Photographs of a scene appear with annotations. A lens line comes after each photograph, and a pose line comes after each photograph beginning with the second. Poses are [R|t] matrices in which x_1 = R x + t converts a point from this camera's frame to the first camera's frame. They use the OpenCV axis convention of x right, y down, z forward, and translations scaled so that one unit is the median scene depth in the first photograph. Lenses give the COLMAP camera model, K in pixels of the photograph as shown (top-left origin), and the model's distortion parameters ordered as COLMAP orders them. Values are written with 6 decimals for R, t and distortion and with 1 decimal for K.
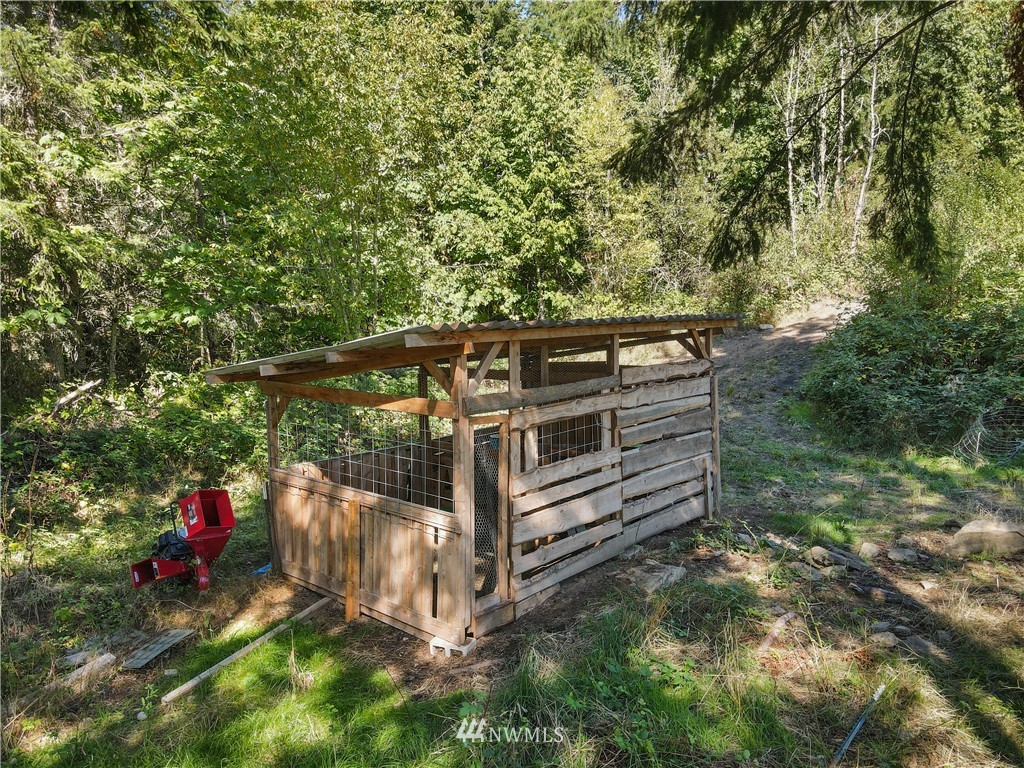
lens RADIAL K [[715.7, 0, 504.0], [0, 715.7, 391.5], [0, 0, 1]] dist [0.221527, -0.224778]
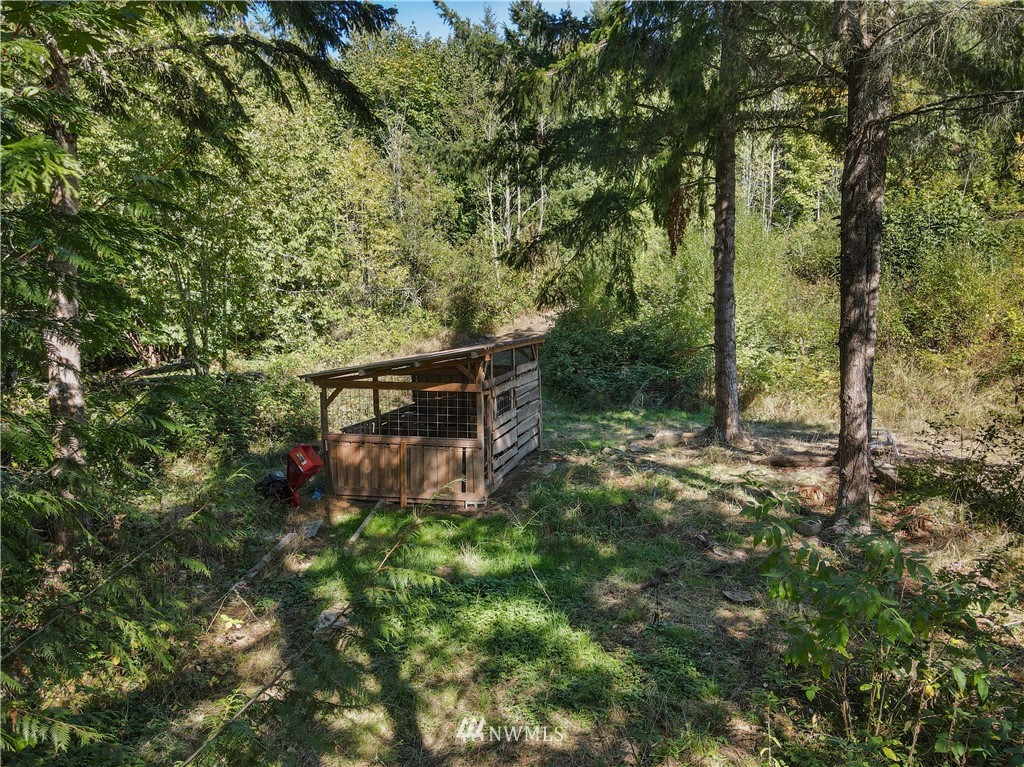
lens RADIAL K [[715.7, 0, 504.0], [0, 715.7, 391.0], [0, 0, 1]] dist [0.221527, -0.224778]
pose [[0.894982, -0.046499, 0.443673, -0.667133], [0.047927, 0.998819, 0.008001, 0.015535], [-0.443521, 0.014104, 0.896153, -0.640141]]
